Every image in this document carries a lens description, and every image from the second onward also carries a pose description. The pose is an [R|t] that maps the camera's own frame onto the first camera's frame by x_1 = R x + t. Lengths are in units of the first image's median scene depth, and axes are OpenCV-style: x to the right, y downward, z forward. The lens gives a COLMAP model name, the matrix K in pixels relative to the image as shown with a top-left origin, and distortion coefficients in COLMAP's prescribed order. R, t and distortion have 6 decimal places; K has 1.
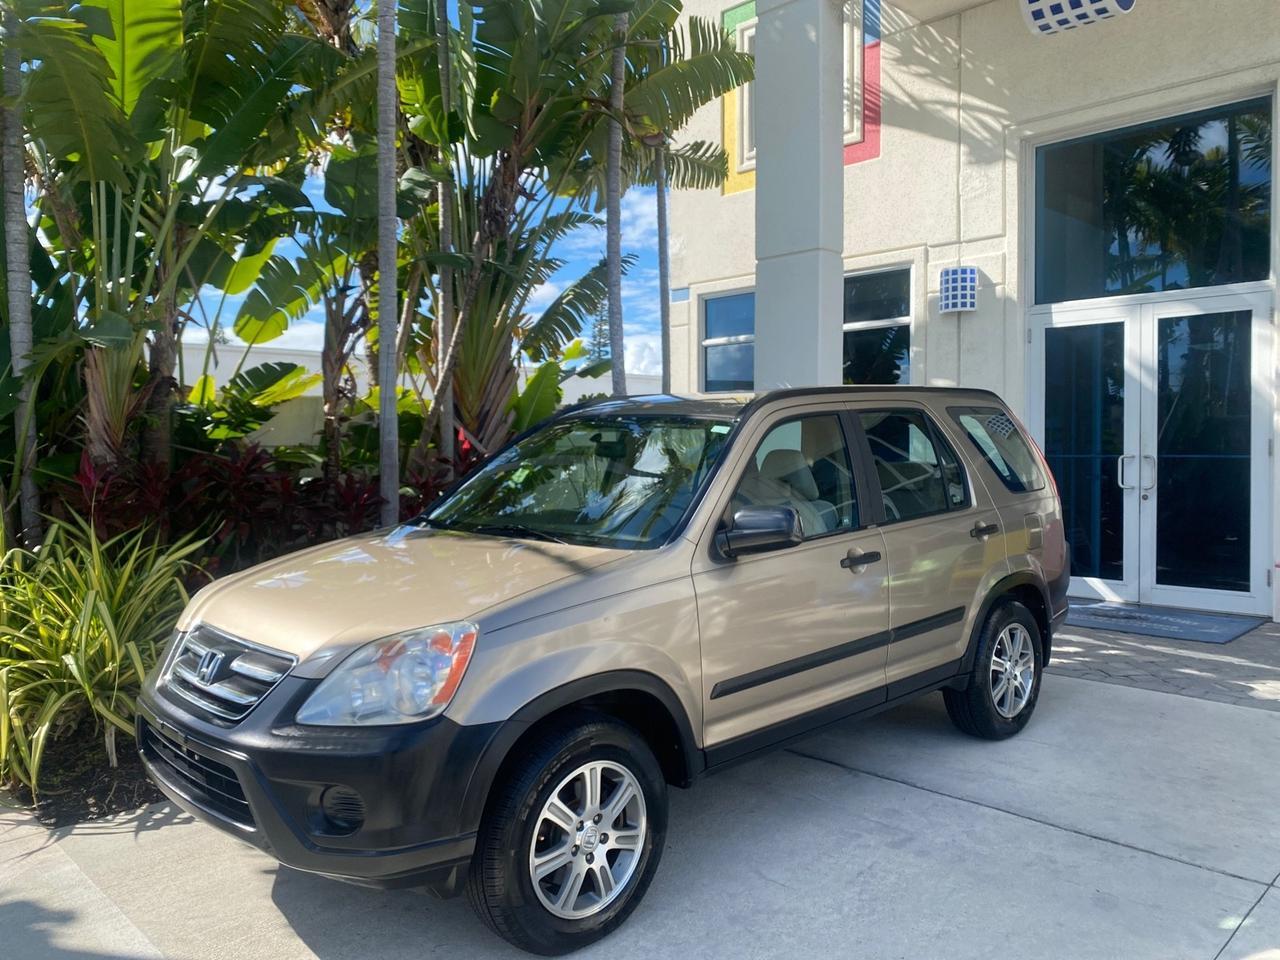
lens RADIAL K [[983.4, 0, 637.5], [0, 983.4, 479.3], [0, 0, 1]] dist [0.034644, -0.032295]
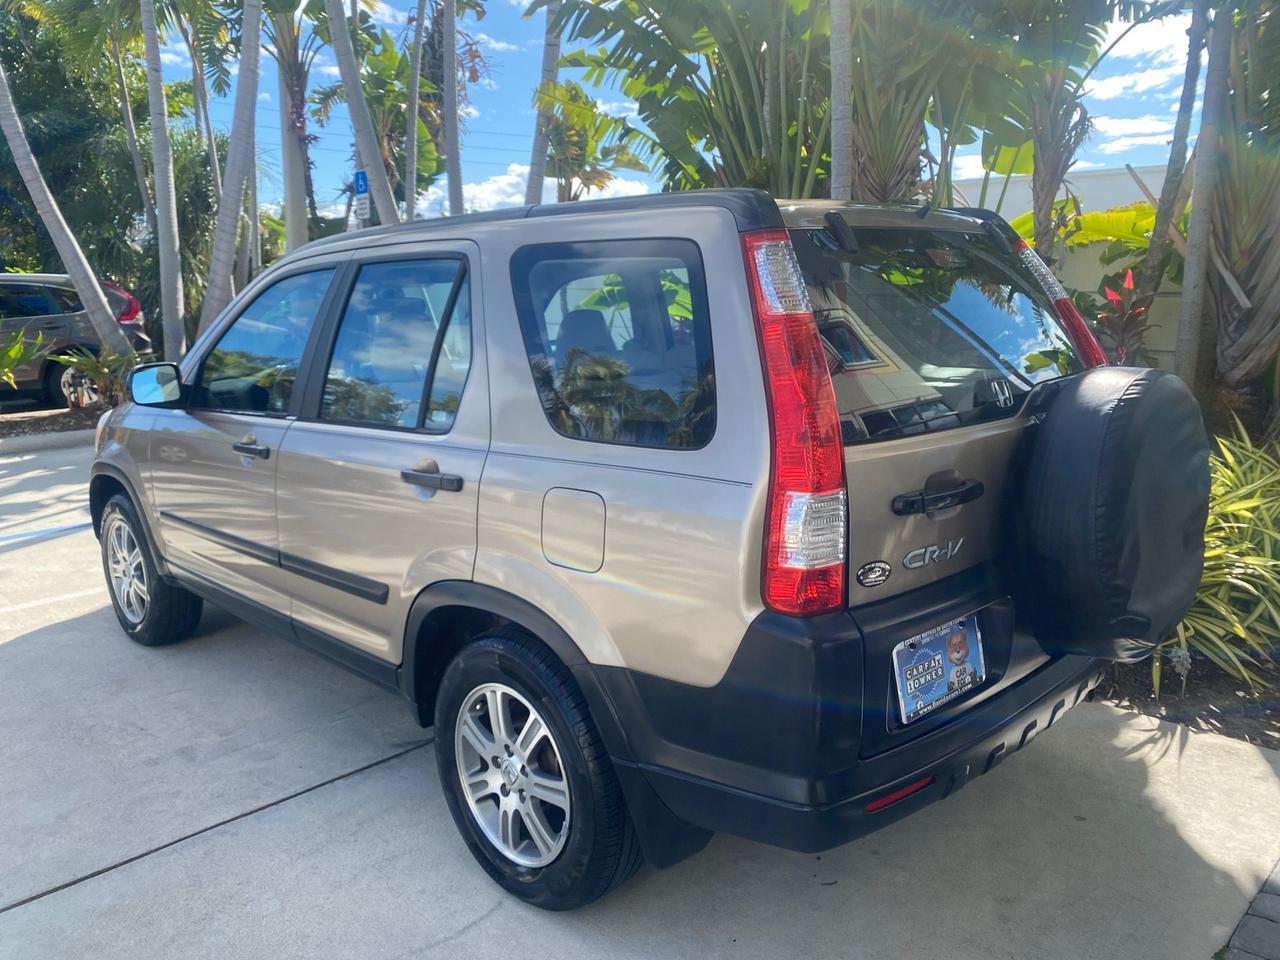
lens RADIAL K [[983.4, 0, 632.4], [0, 983.4, 472.1], [0, 0, 1]] dist [0.034644, -0.032295]
pose [[0.015996, 0.197041, -0.980265, 0.612822], [-0.035360, 0.979888, 0.196389, -0.043639], [0.999247, 0.031521, 0.022642, 0.759167]]
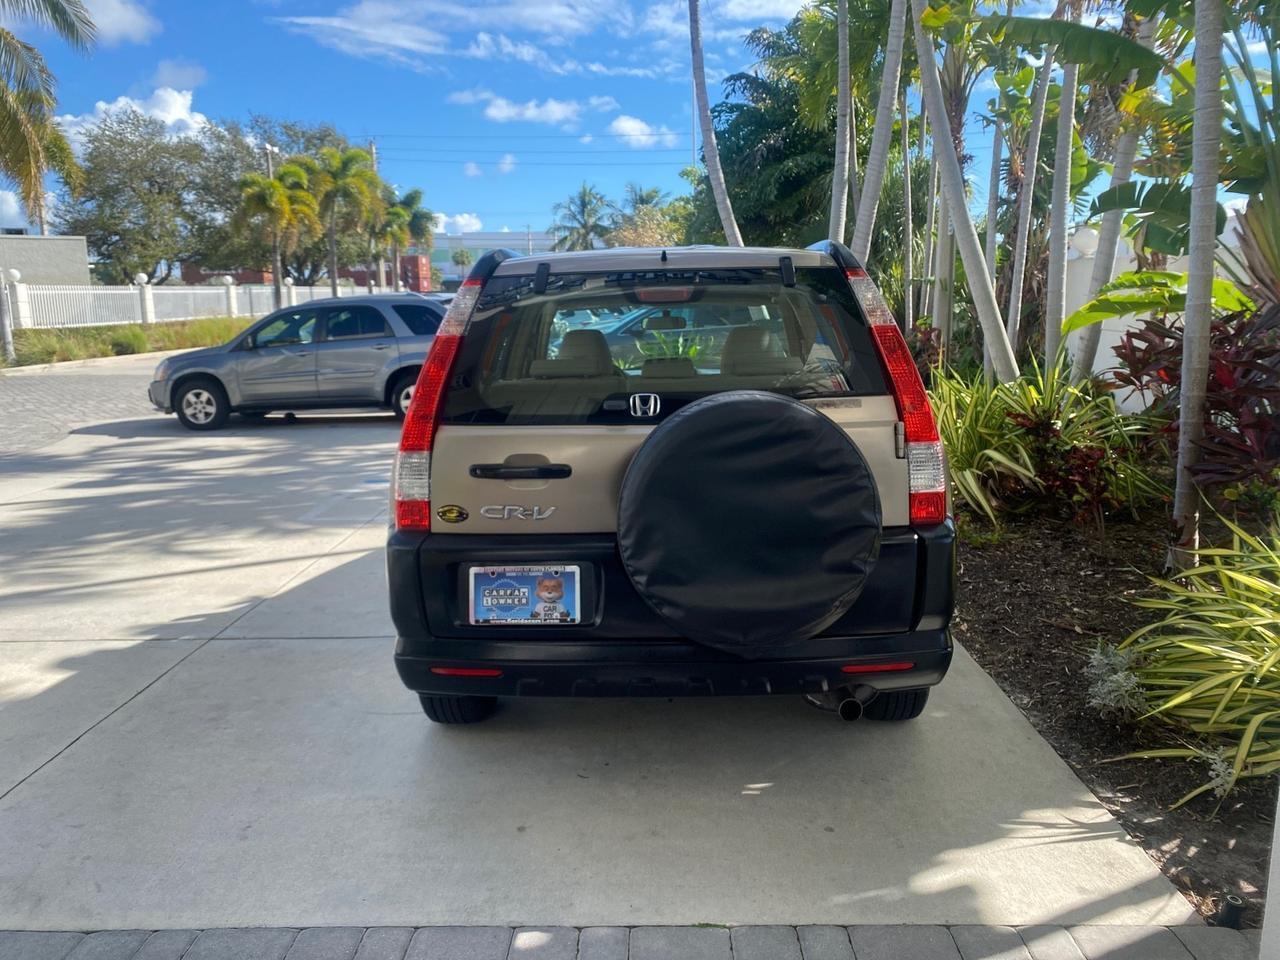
lens RADIAL K [[983.4, 0, 638.2], [0, 983.4, 467.9], [0, 0, 1]] dist [0.034644, -0.032295]
pose [[-0.714580, 0.138704, -0.685665, 0.569027], [-0.007902, 0.978483, 0.206174, -0.068357], [0.699509, 0.152746, -0.698109, 1.189672]]
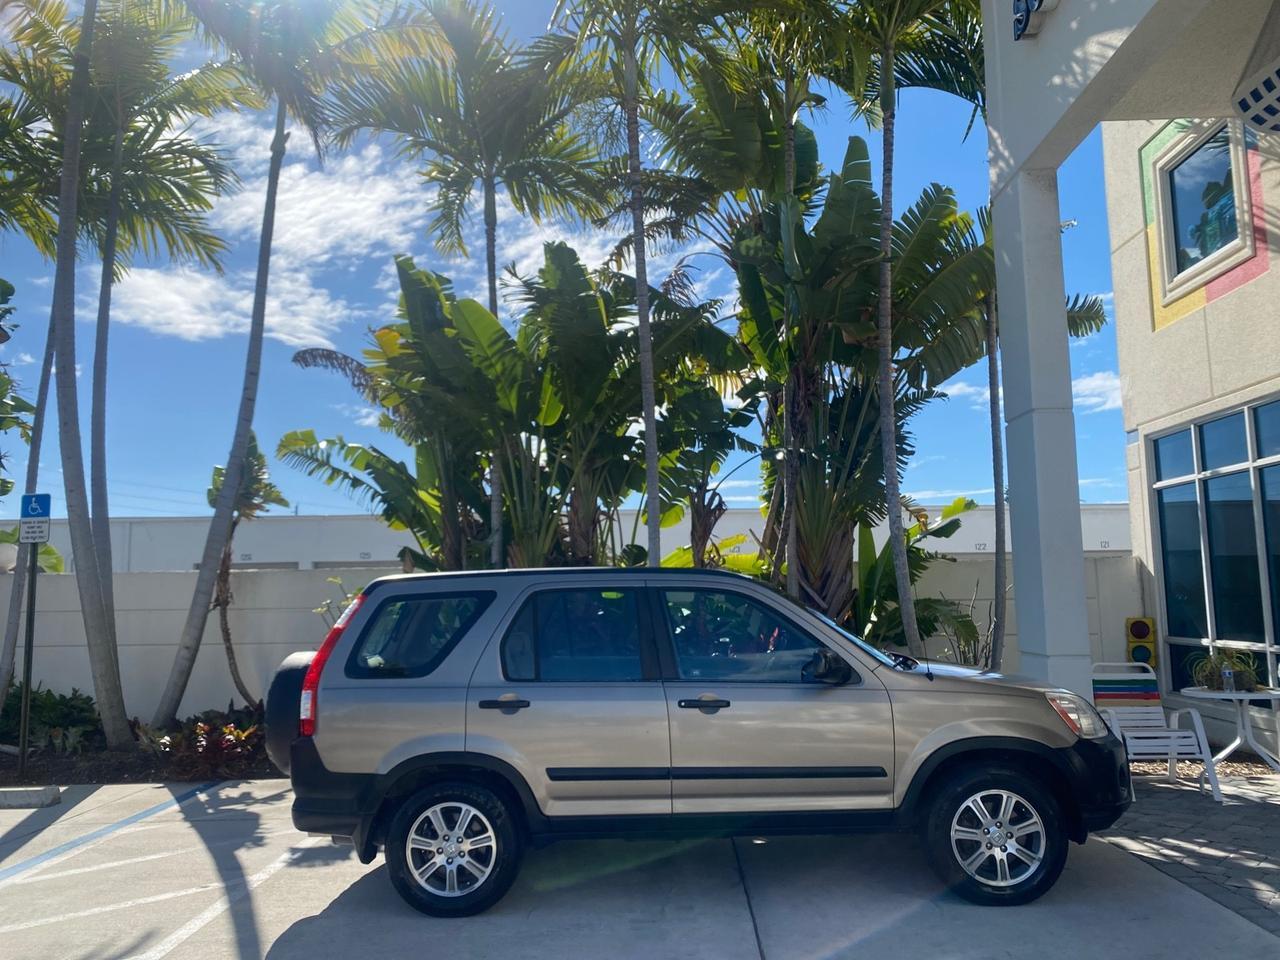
lens RADIAL K [[983.4, 0, 634.6], [0, 983.4, 475.4], [0, 0, 1]] dist [0.034644, -0.032295]
pose [[0.692449, -0.090266, -0.715798, 0.690540], [-0.014704, 0.990170, -0.139091, -0.020624], [0.721317, 0.106838, 0.684315, 0.015271]]
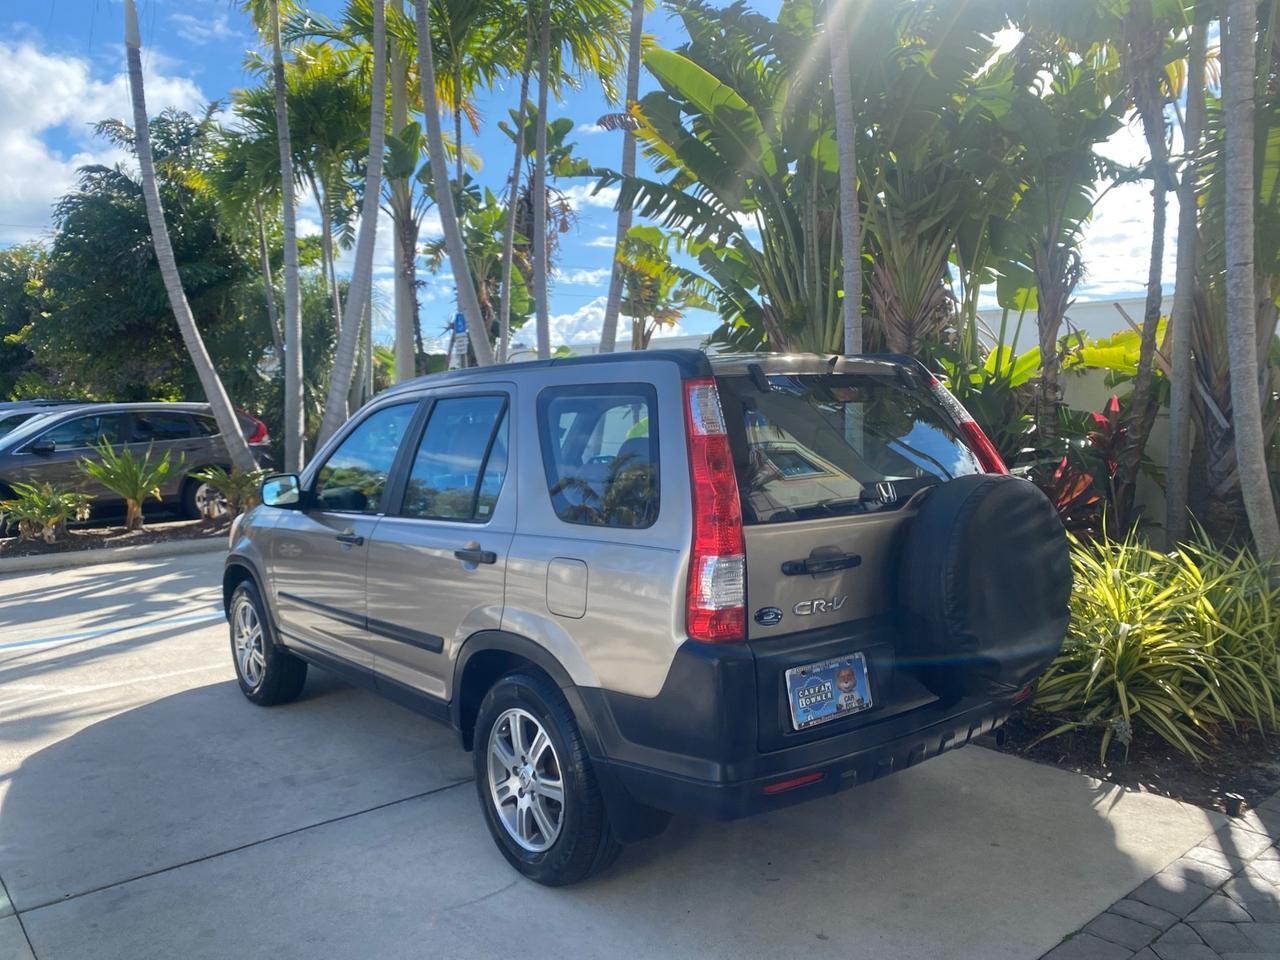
lens RADIAL K [[983.4, 0, 635.5], [0, 983.4, 472.3], [0, 0, 1]] dist [0.034644, -0.032295]
pose [[-0.079762, 0.077180, -0.993822, 0.740657], [-0.028151, 0.996426, 0.079642, -0.050478], [0.996416, 0.034329, -0.077304, 0.812120]]
